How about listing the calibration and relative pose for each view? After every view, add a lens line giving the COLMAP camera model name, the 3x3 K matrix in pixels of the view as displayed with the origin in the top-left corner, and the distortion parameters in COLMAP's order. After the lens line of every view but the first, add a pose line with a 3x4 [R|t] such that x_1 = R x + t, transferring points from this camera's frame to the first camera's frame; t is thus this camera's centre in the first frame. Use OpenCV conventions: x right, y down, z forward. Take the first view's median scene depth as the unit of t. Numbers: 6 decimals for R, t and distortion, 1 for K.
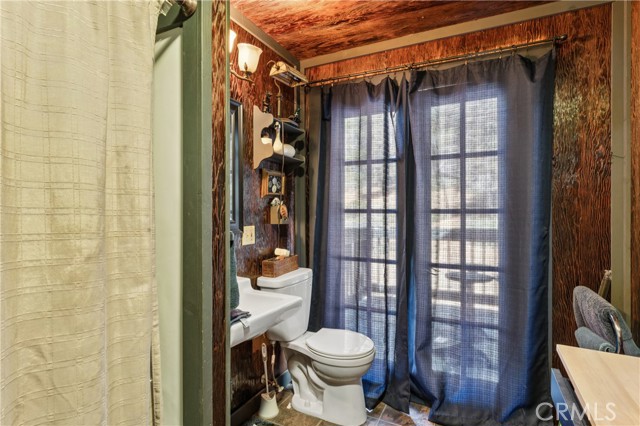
lens RADIAL K [[347.9, 0, 320.0], [0, 347.9, 213.0], [0, 0, 1]] dist [0.000095, 0.000017]
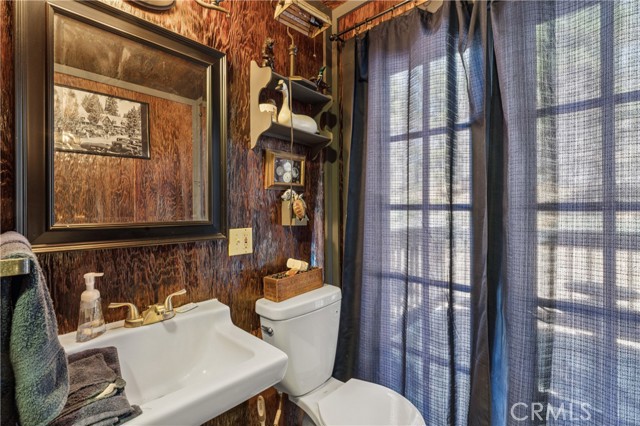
lens RADIAL K [[292.5, 0, 321.1], [0, 292.5, 209.8], [0, 0, 1]] dist [-0.001346, -0.000320]
pose [[0.961109, -0.001118, -0.276166, 0.108681], [0.000336, 0.999996, -0.002877, 0.001086], [0.276168, 0.002673, 0.961106, 0.428520]]
